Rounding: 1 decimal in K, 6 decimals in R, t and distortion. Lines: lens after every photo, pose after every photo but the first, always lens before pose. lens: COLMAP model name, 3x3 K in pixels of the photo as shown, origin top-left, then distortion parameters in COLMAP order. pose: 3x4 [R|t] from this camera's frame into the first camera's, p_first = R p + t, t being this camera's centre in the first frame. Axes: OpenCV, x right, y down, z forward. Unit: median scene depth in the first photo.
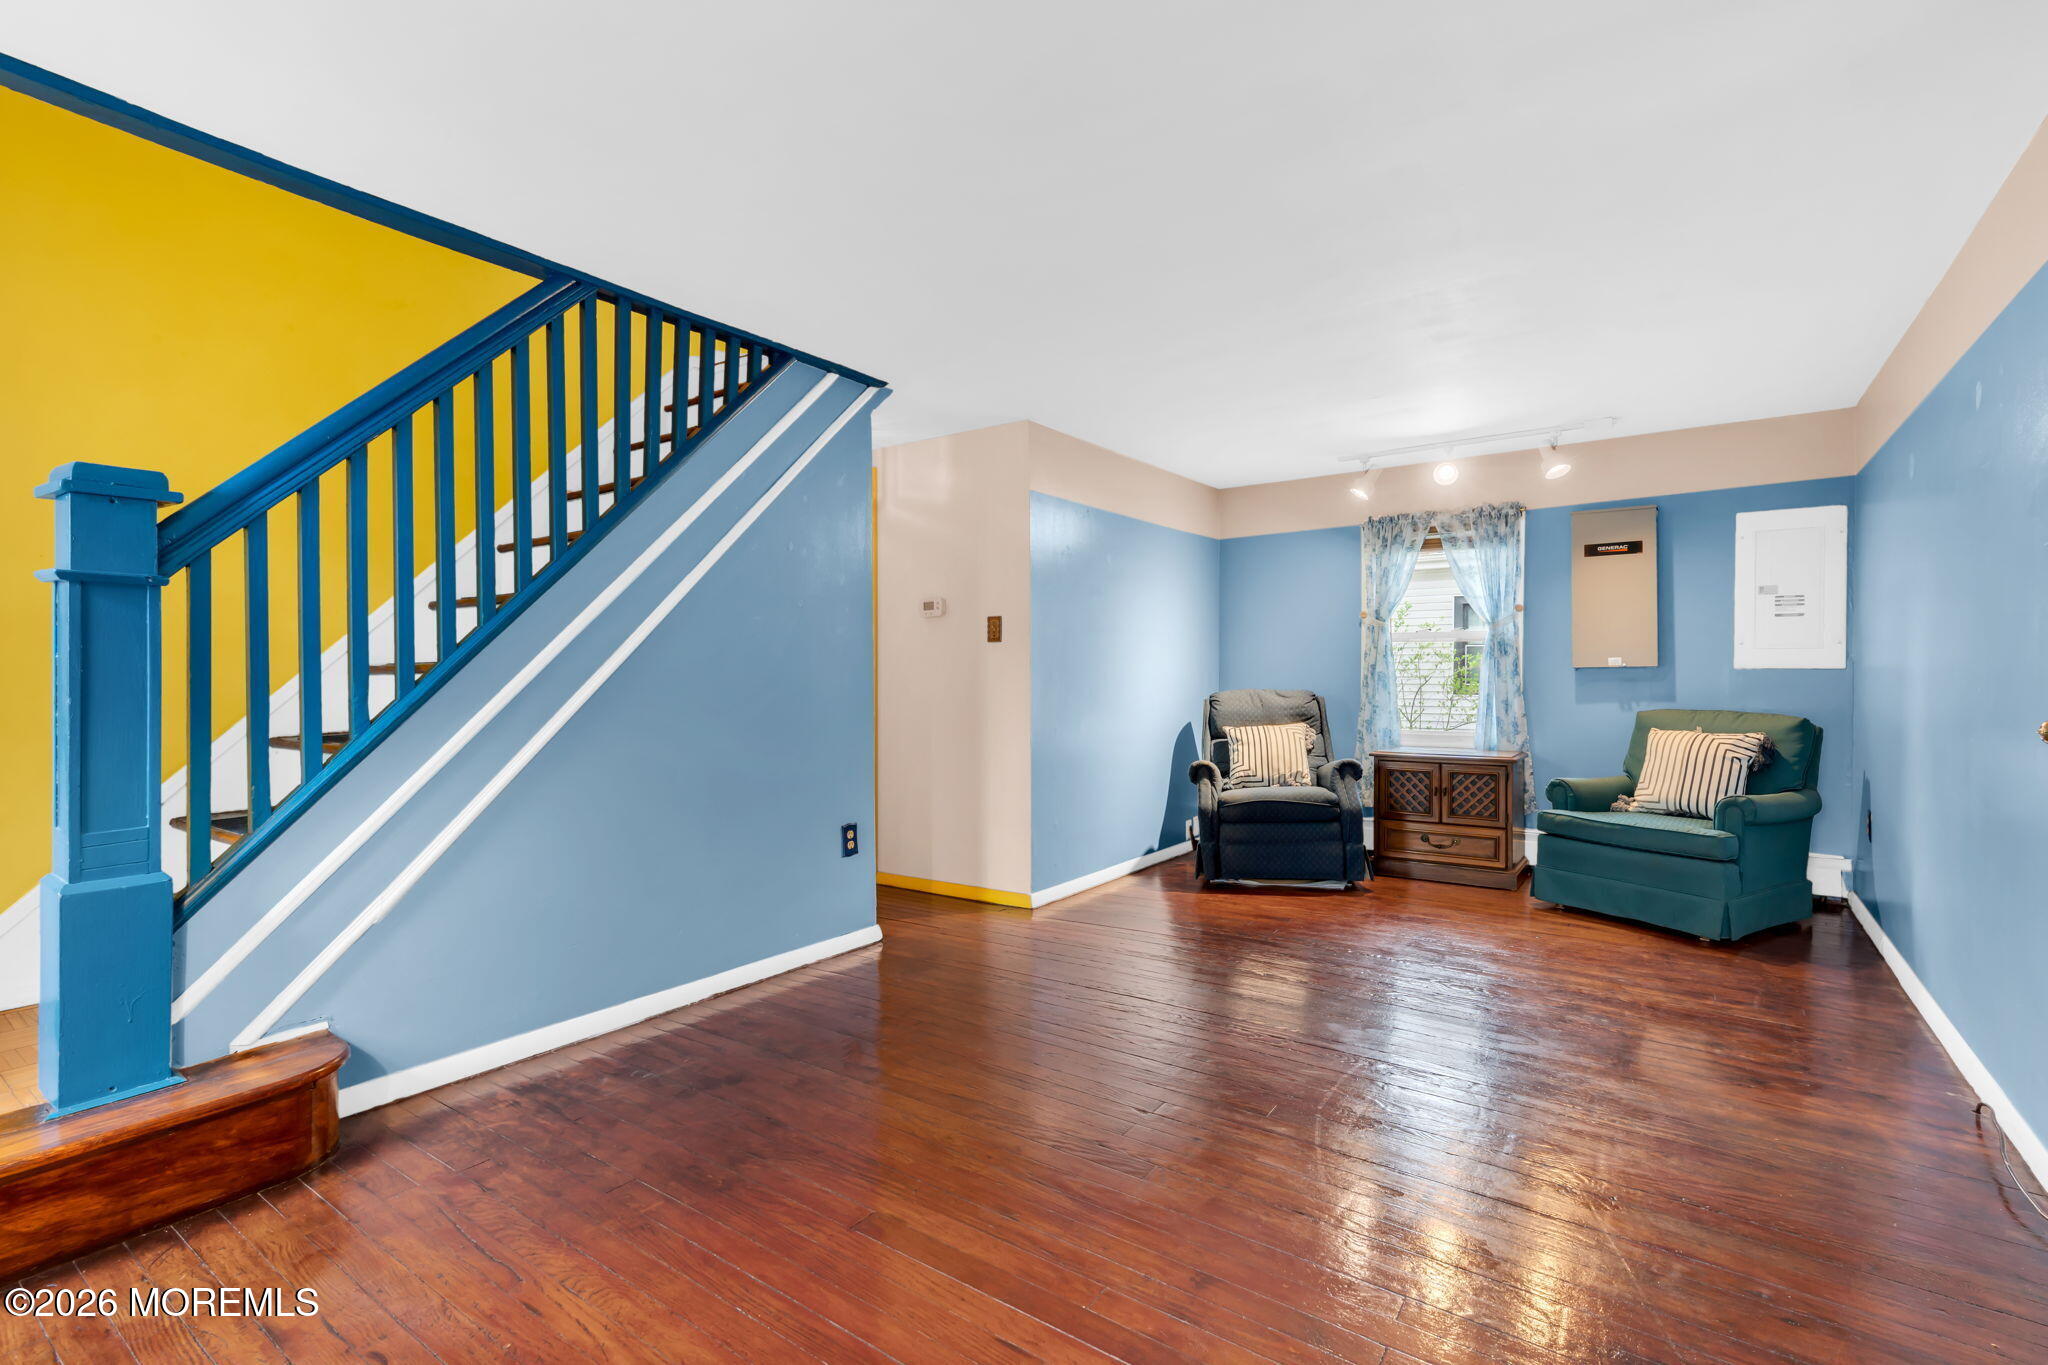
lens RADIAL K [[906.8, 0, 1018.5], [0, 906.8, 673.2], [0, 0, 1]] dist [-0.000525, 0.000214]
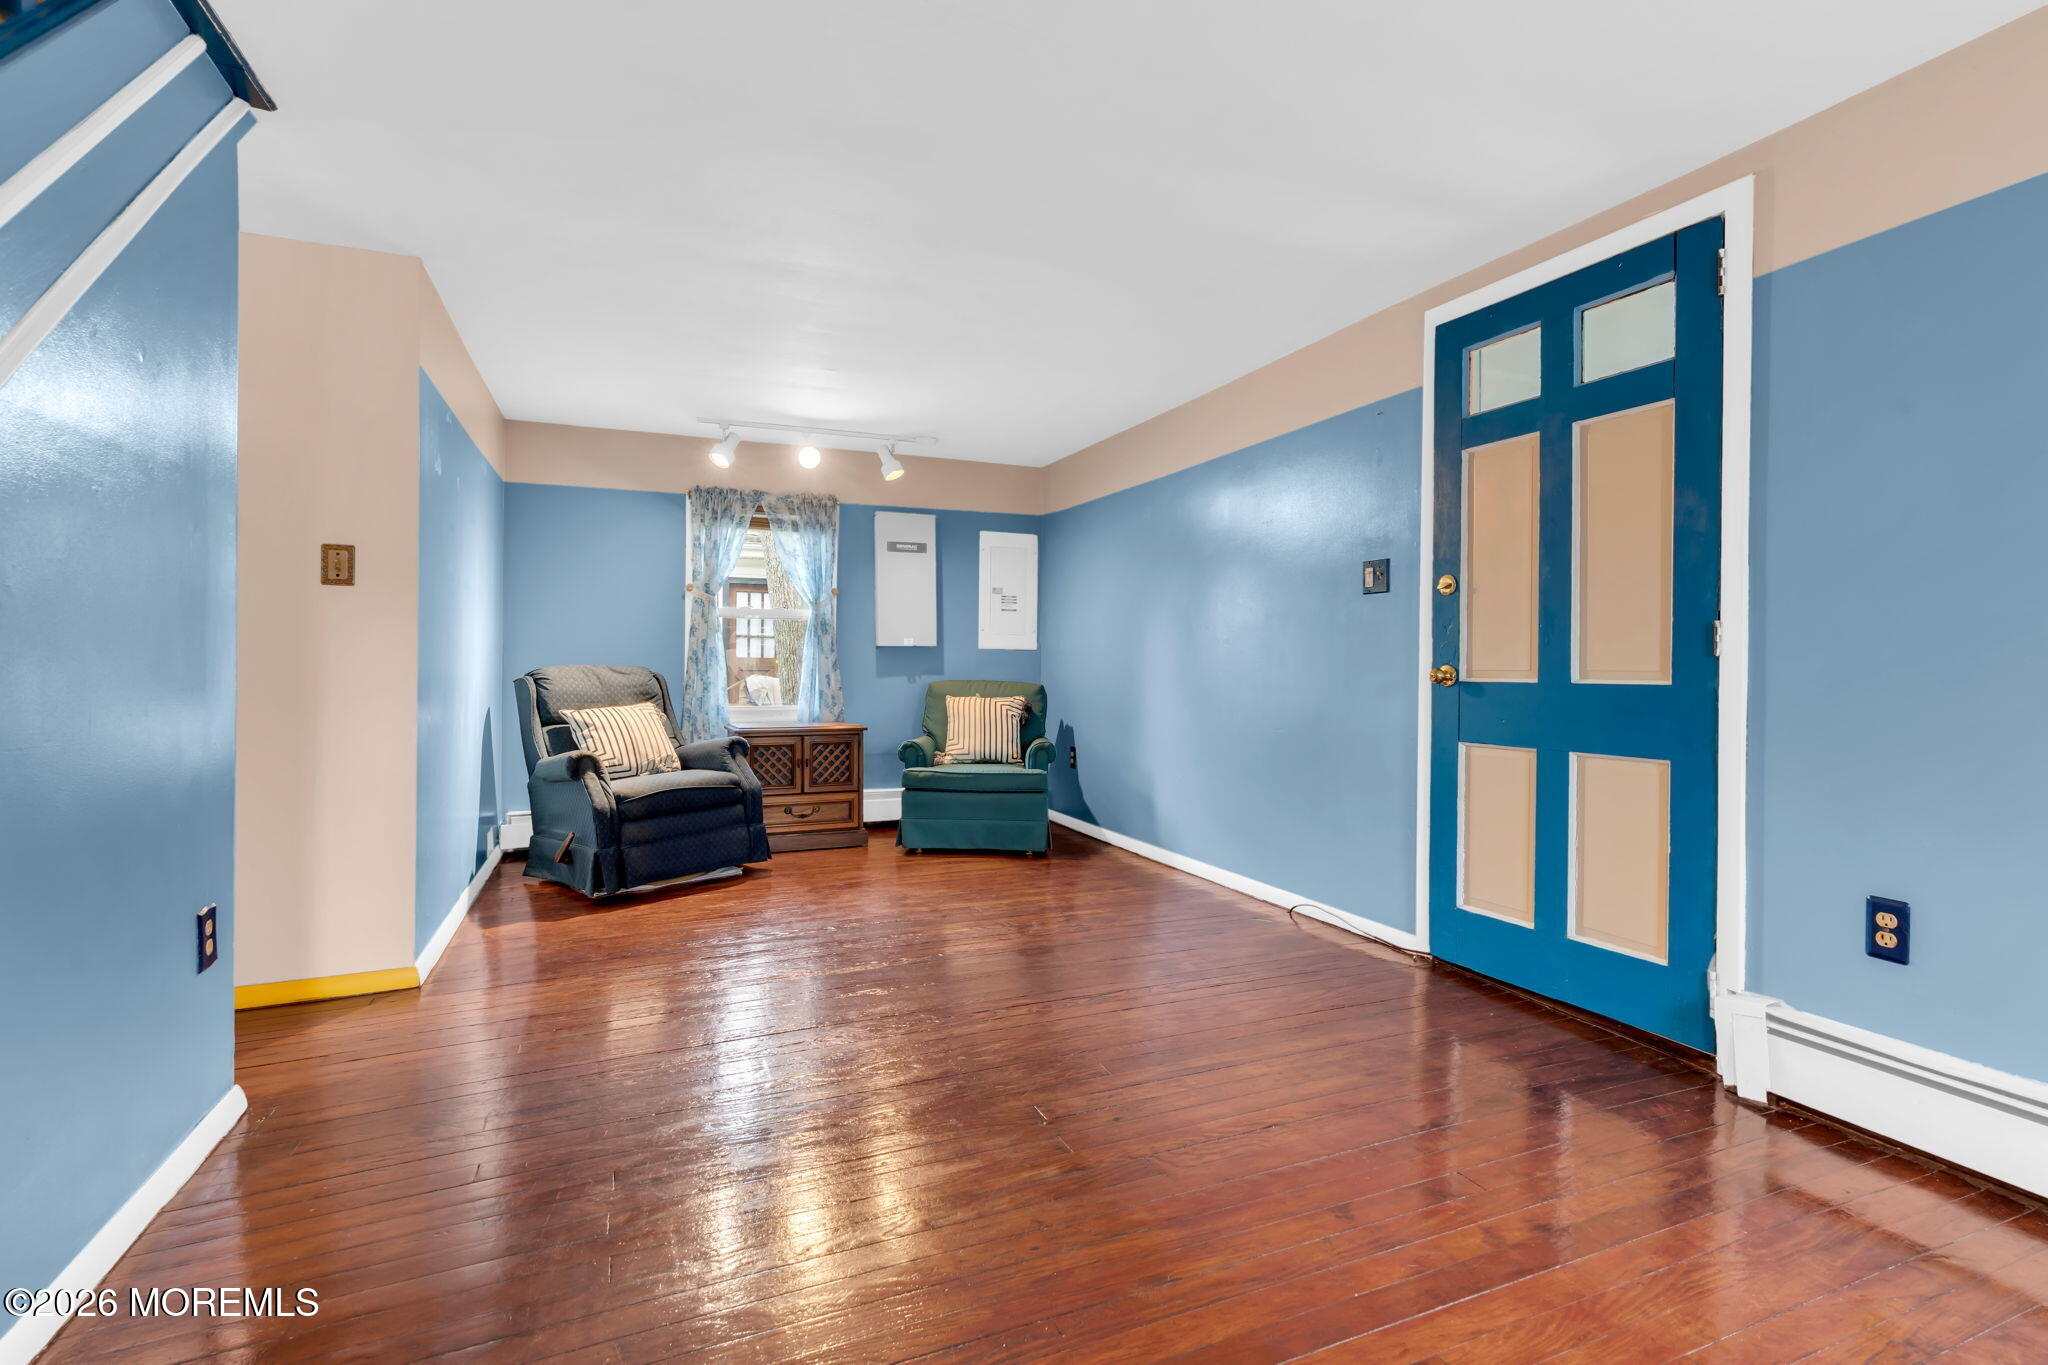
lens RADIAL K [[902.1, 0, 1025.6], [0, 902.1, 656.2], [0, 0, 1]] dist [-0.002006, 0.000259]
pose [[0.545106, 0.010857, 0.838297, -0.263170], [-0.008015, 0.999938, -0.007739, 0.014645], [-0.838329, -0.002500, 0.545159, 0.227897]]
